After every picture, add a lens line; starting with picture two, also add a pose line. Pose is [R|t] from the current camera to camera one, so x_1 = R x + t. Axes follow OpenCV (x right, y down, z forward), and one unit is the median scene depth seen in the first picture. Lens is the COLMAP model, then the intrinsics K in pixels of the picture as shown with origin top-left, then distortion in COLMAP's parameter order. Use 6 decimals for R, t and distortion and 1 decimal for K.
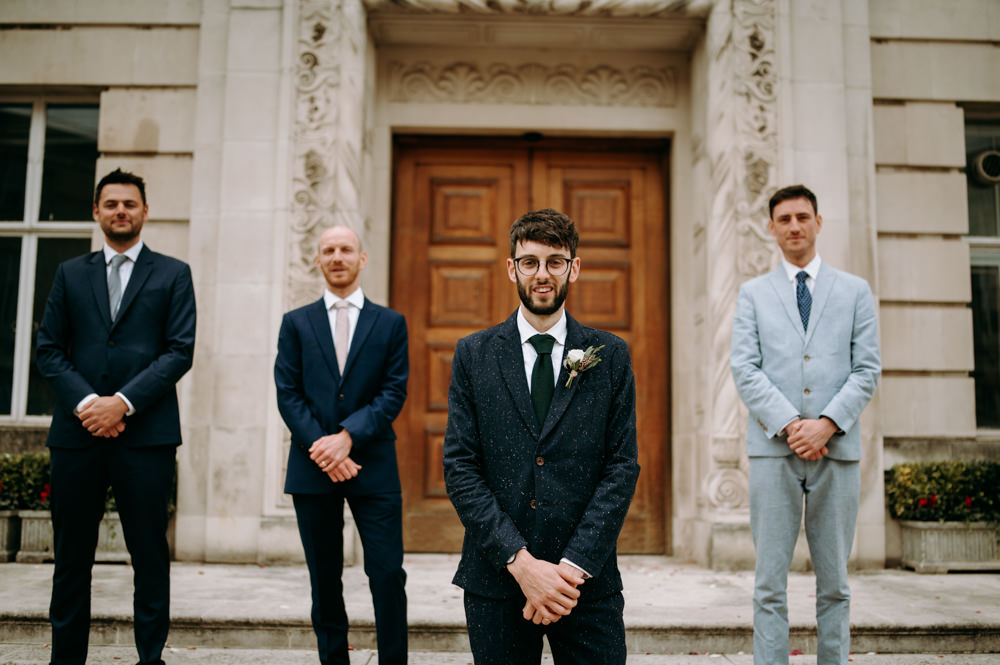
lens RADIAL K [[1045.8, 0, 500.0], [0, 1045.8, 332.5], [0, 0, 1]] dist [-0.017113, -0.025363]
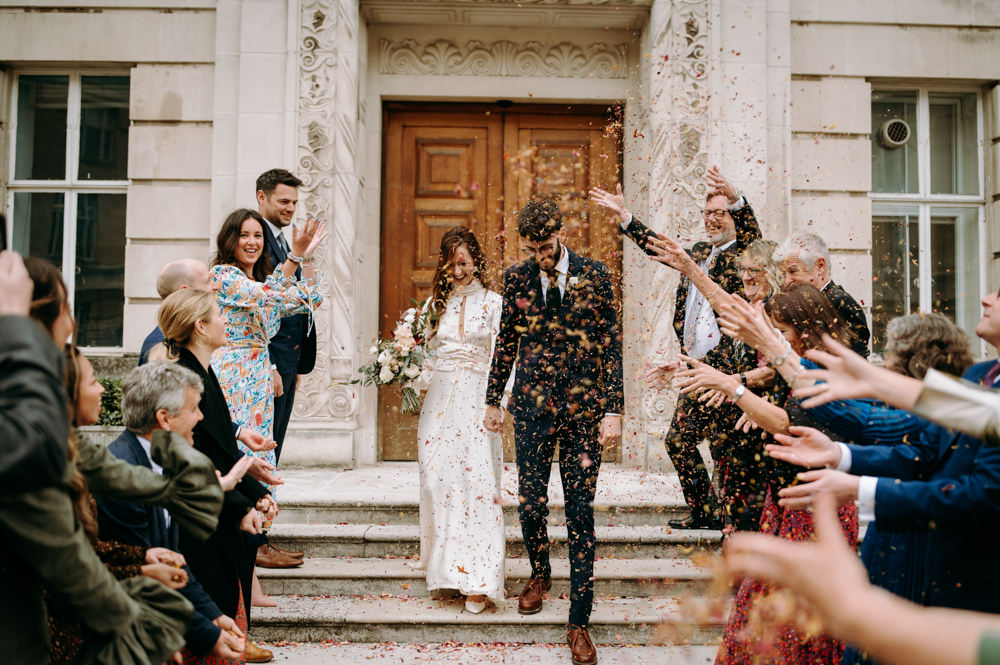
lens RADIAL K [[1035.1, 0, 500.0], [0, 1035.1, 332.5], [0, 0, 1]] dist [-0.028636, -0.008166]
pose [[0.999971, -0.001740, 0.007444, 0.020597], [0.001198, 0.997393, 0.072155, -0.020813], [-0.007550, -0.072144, 0.997366, -0.181740]]
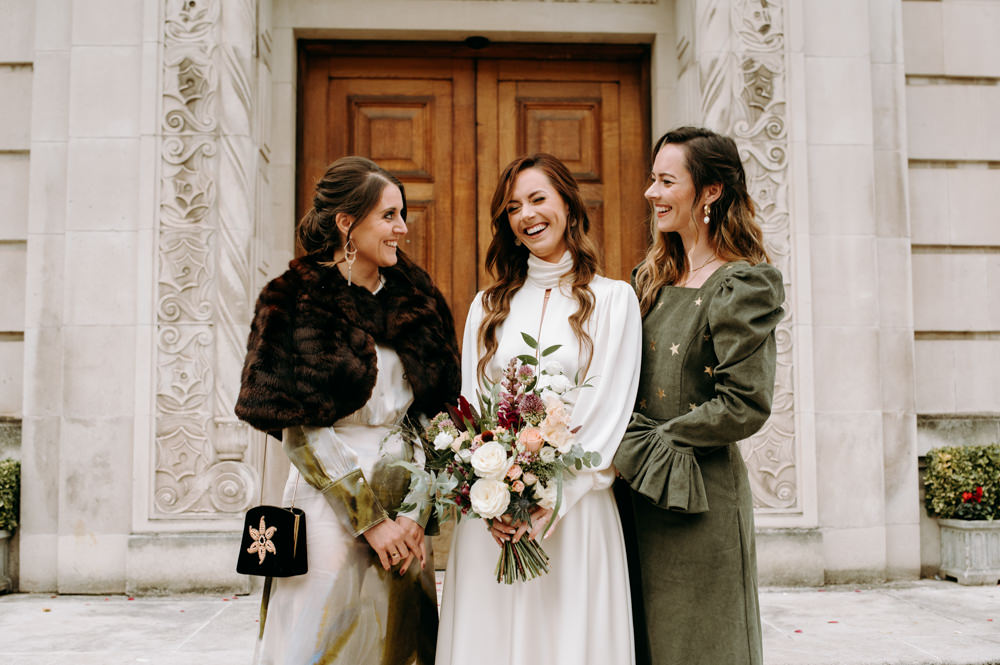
lens RADIAL K [[1243.4, 0, 526.6], [0, 1243.4, 329.0], [0, 0, 1]] dist [-0.026482, -0.008253]
pose [[0.998311, -0.015104, 0.056098, 0.015203], [0.013403, 0.999442, 0.030579, 0.000736], [-0.056529, -0.029775, 0.997957, 0.066878]]
